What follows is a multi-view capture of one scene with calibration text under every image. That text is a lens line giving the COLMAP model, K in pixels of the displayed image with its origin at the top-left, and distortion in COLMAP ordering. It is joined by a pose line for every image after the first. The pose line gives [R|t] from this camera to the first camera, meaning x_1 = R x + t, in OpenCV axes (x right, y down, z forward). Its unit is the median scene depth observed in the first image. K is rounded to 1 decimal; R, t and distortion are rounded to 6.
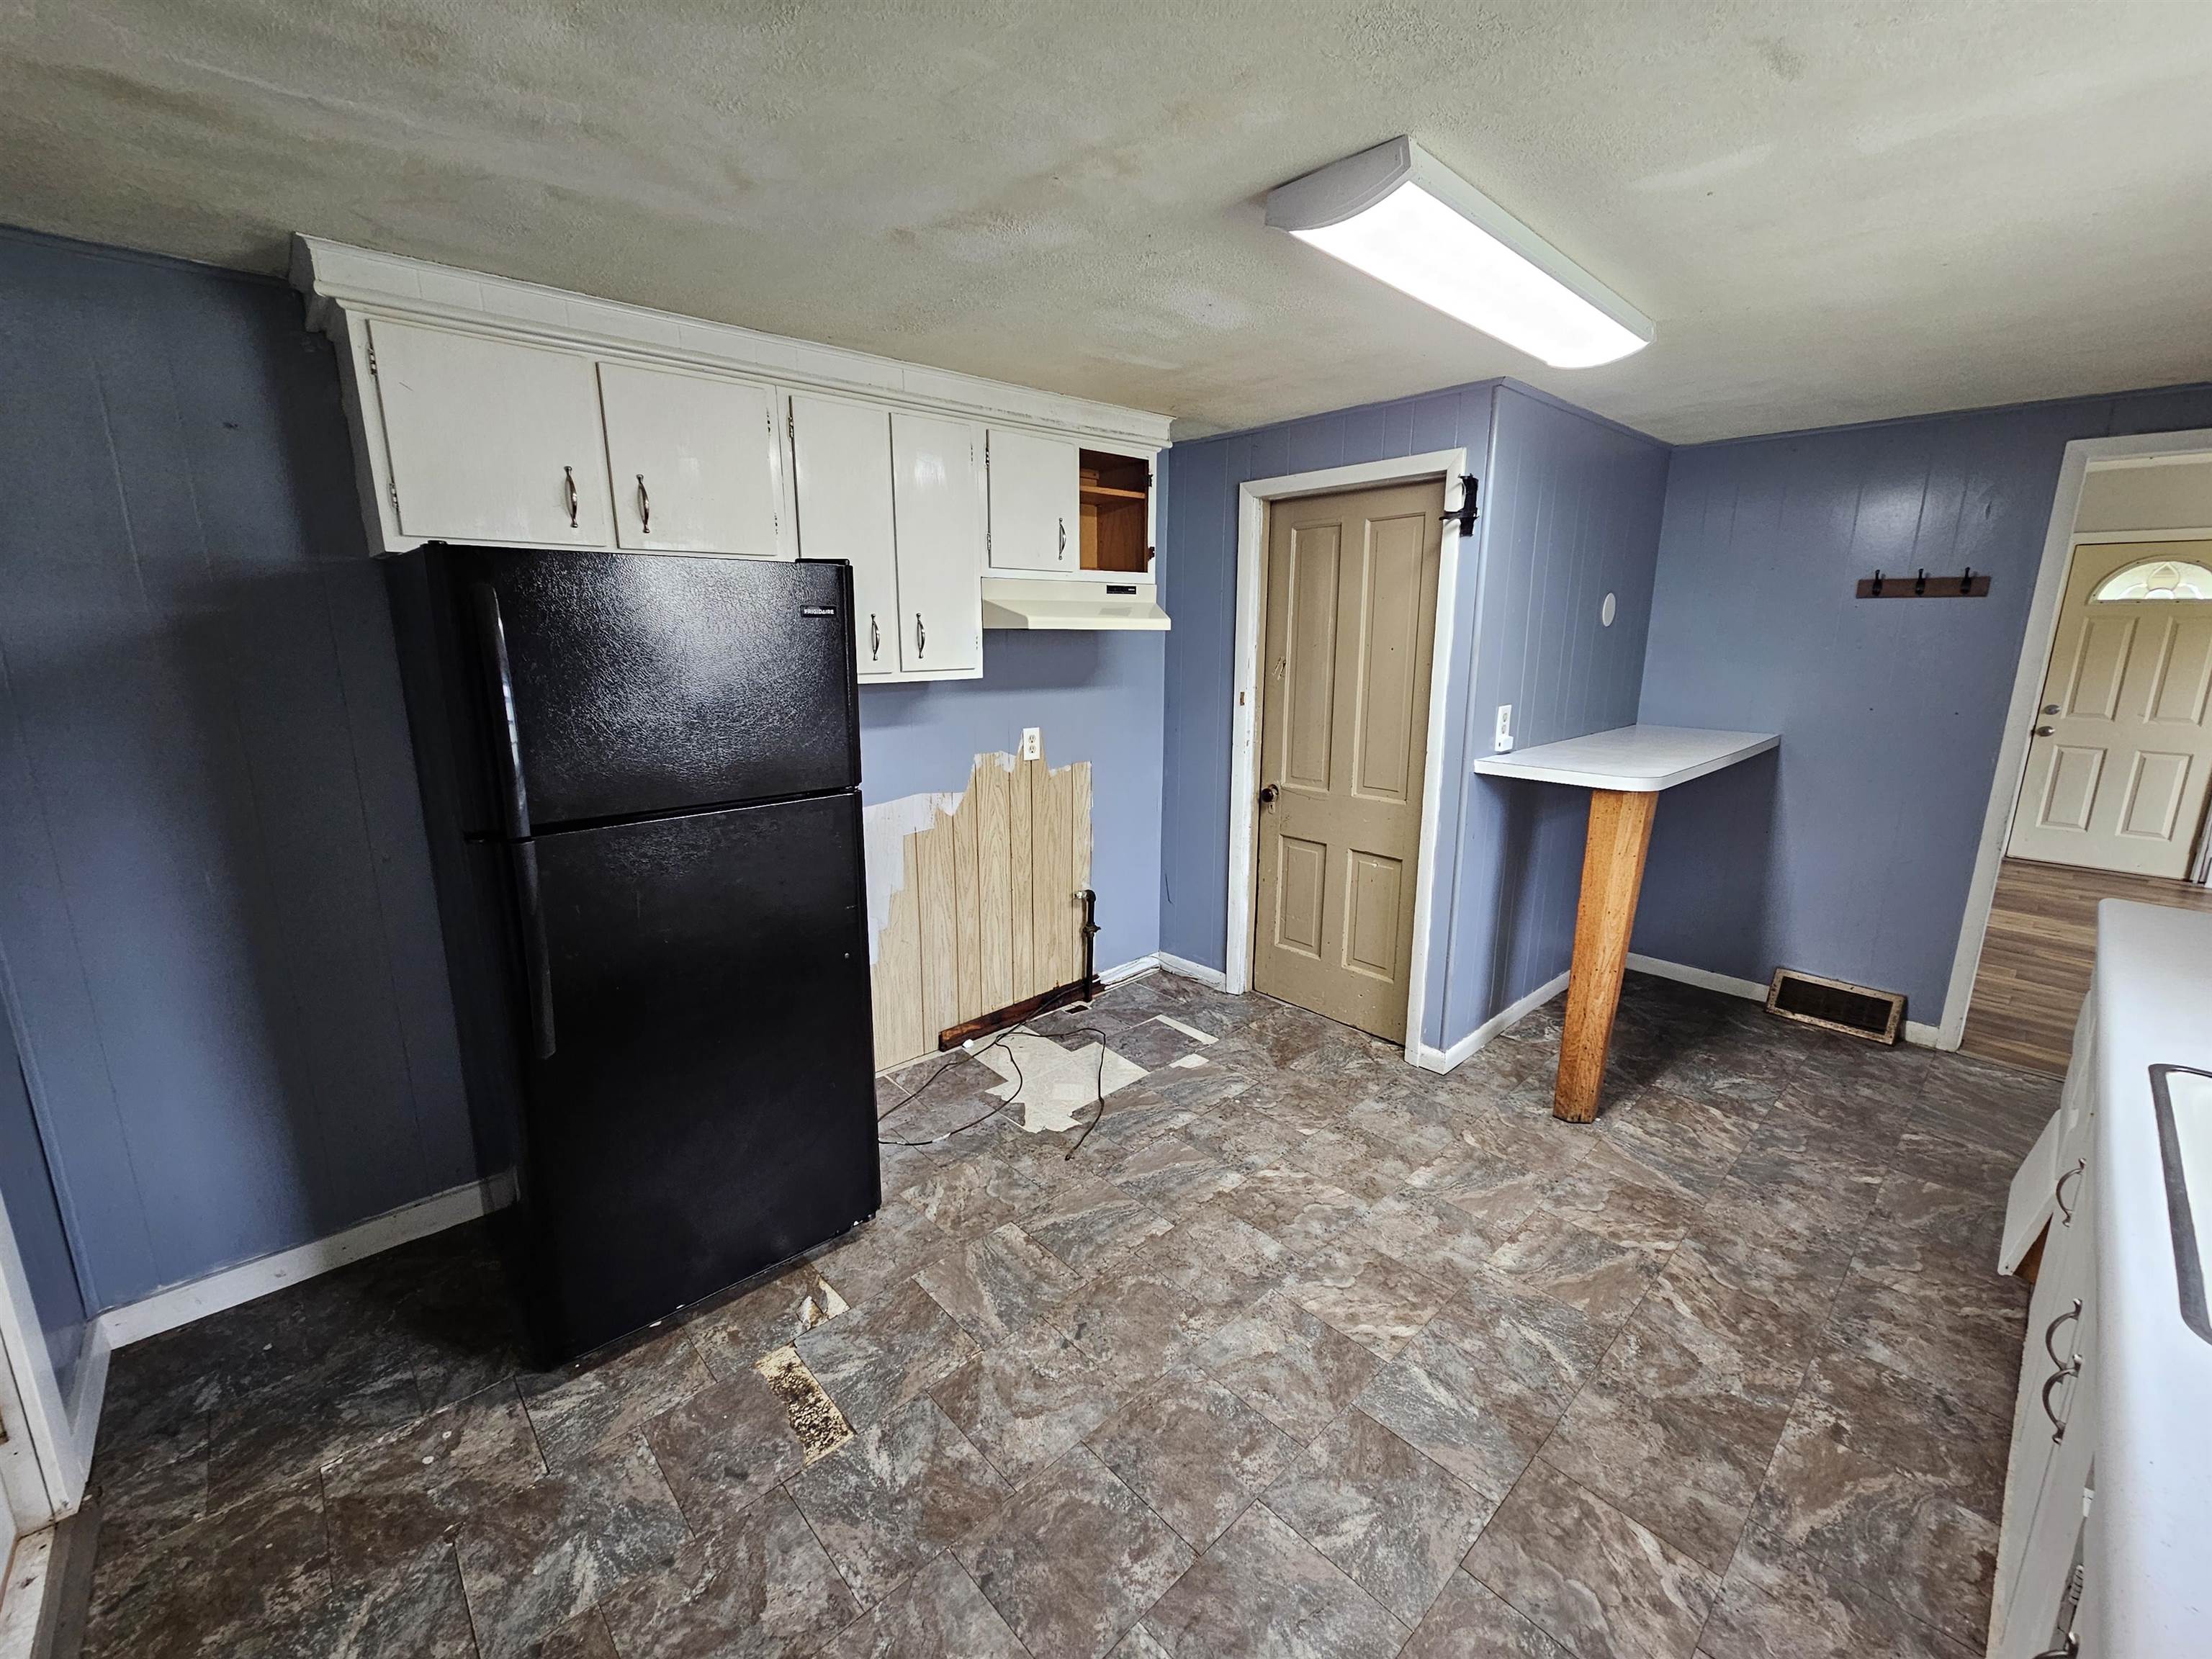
lens RADIAL K [[903.2, 0, 1106.0], [0, 903.2, 829.5], [0, 0, 1]] dist [-0.001077, -0.000147]
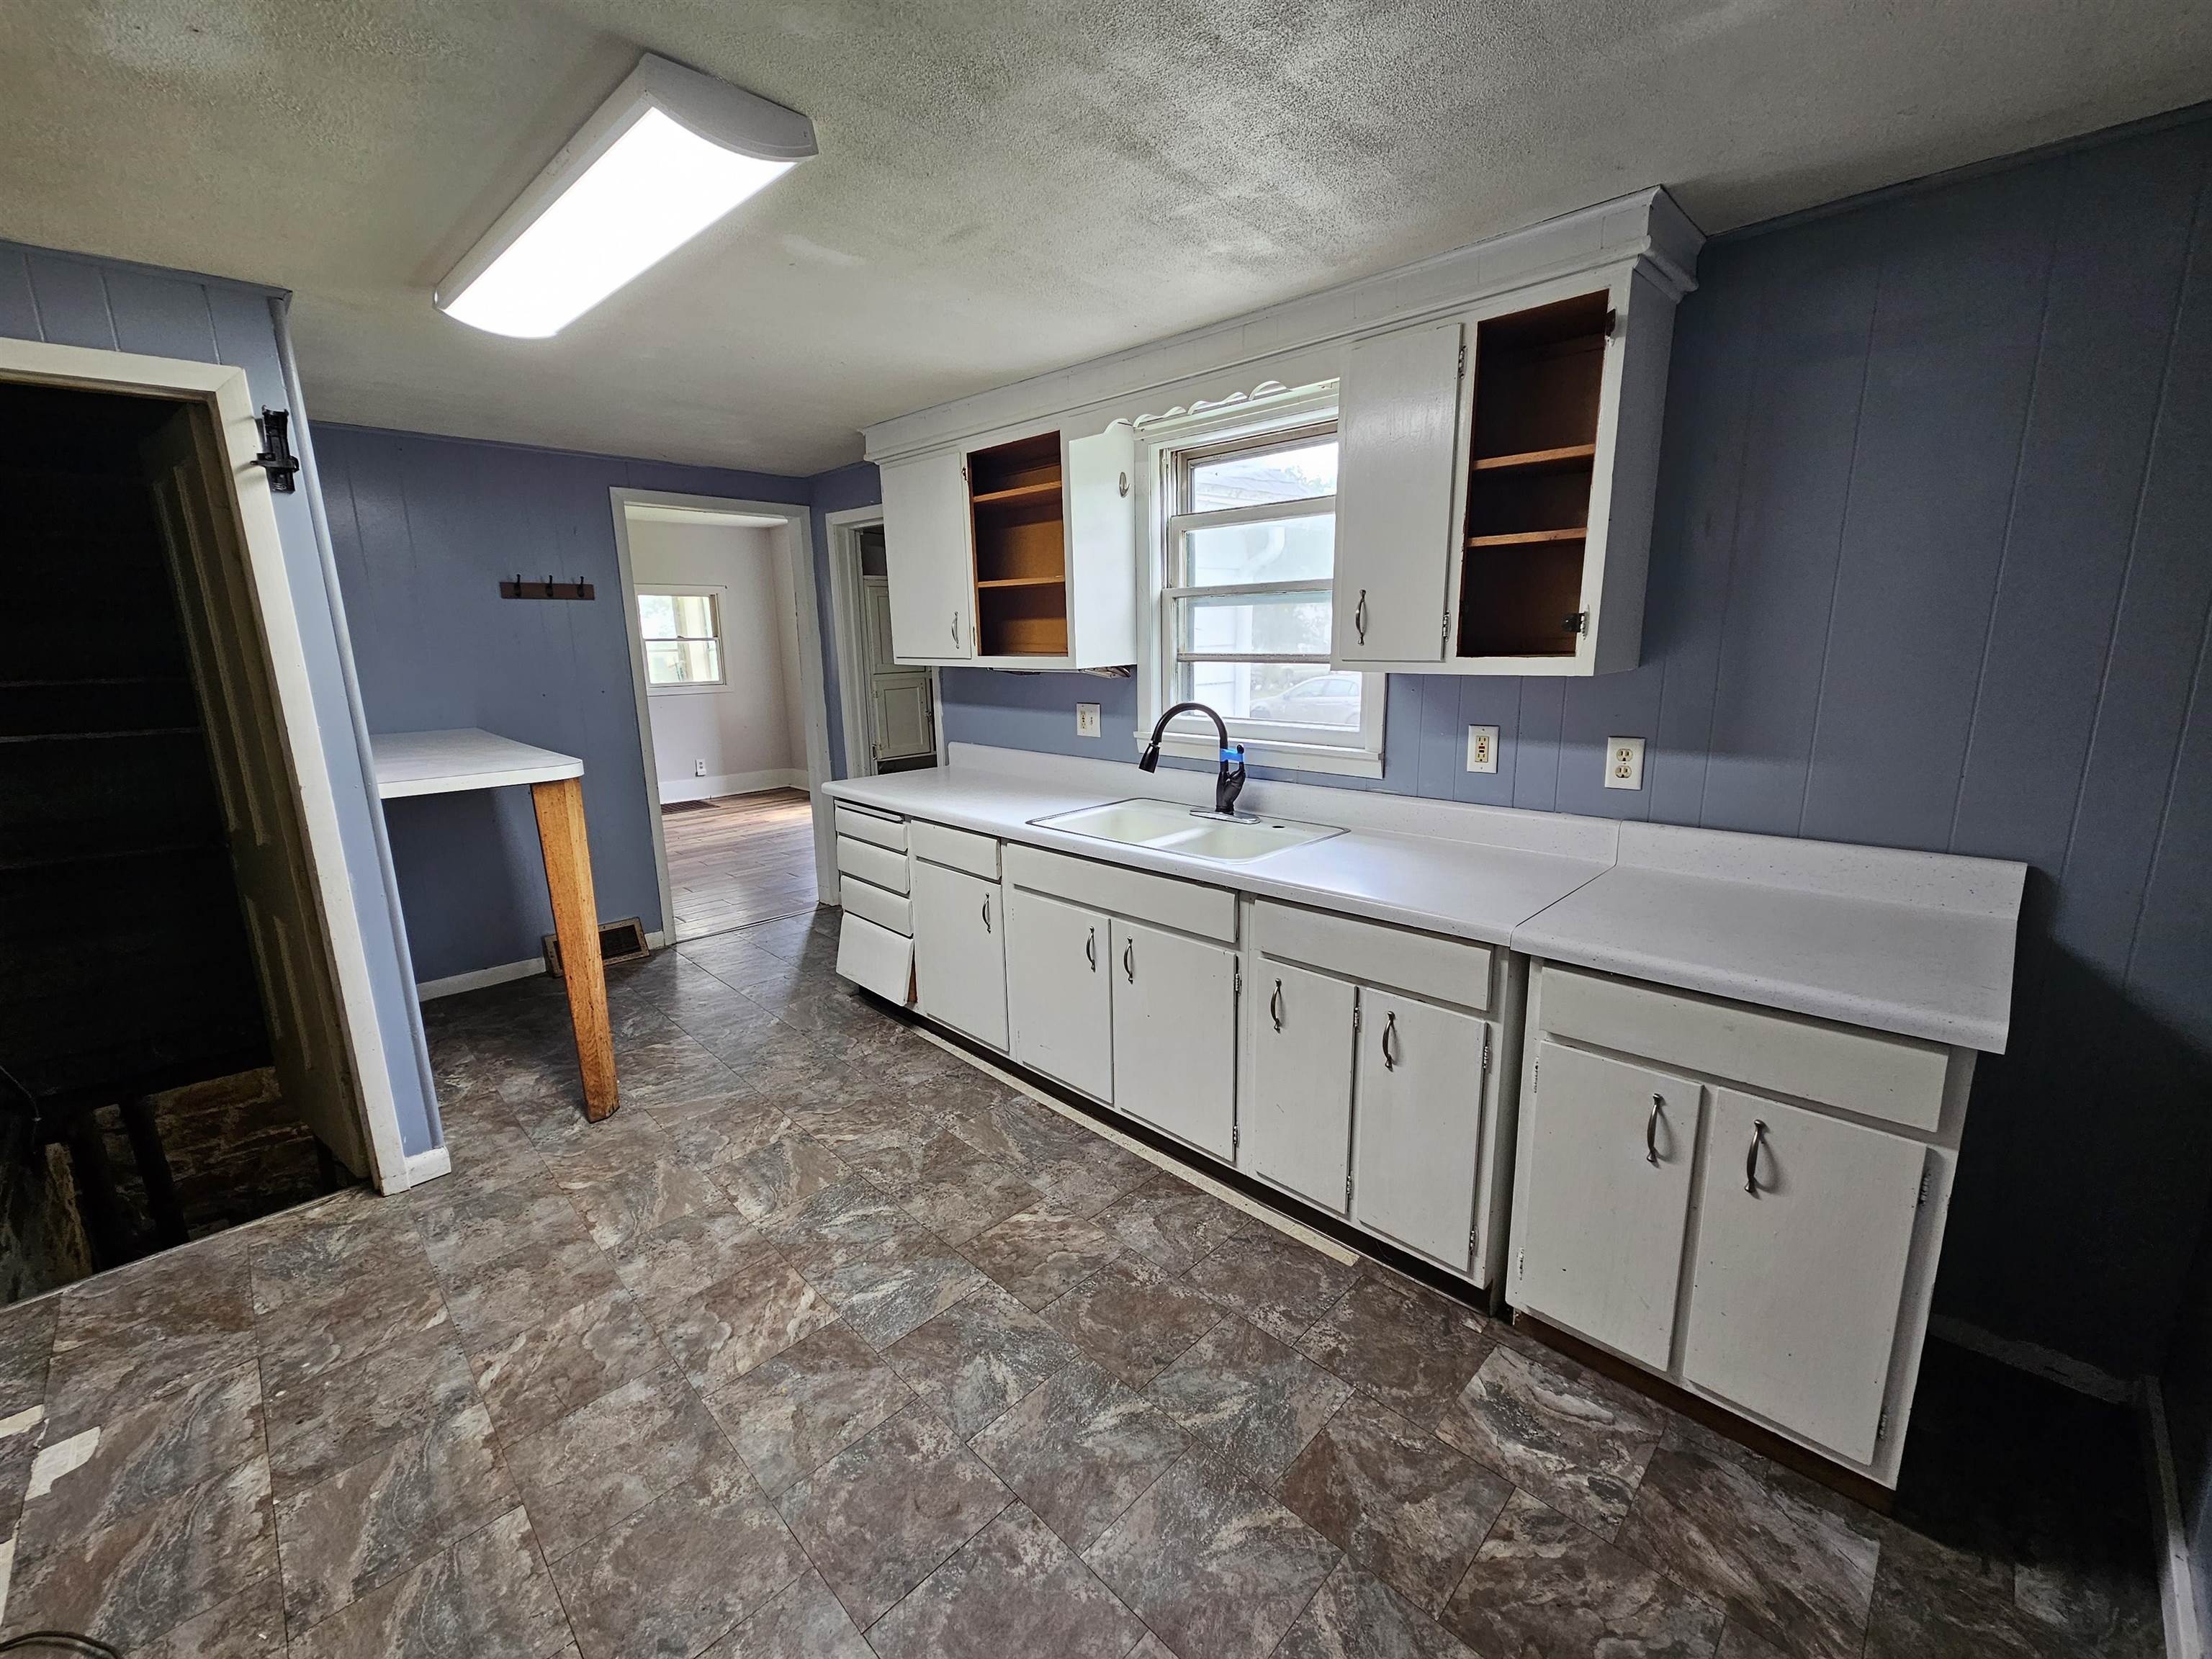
lens RADIAL K [[900.3, 0, 1103.3], [0, 900.3, 809.2], [0, 0, 1]] dist [0.001718, 0.000472]
pose [[-0.027832, -0.196043, 0.980200, -0.542184], [0.237030, 0.951319, 0.196997, -0.082862], [-0.971103, 0.237820, 0.019991, 0.510020]]
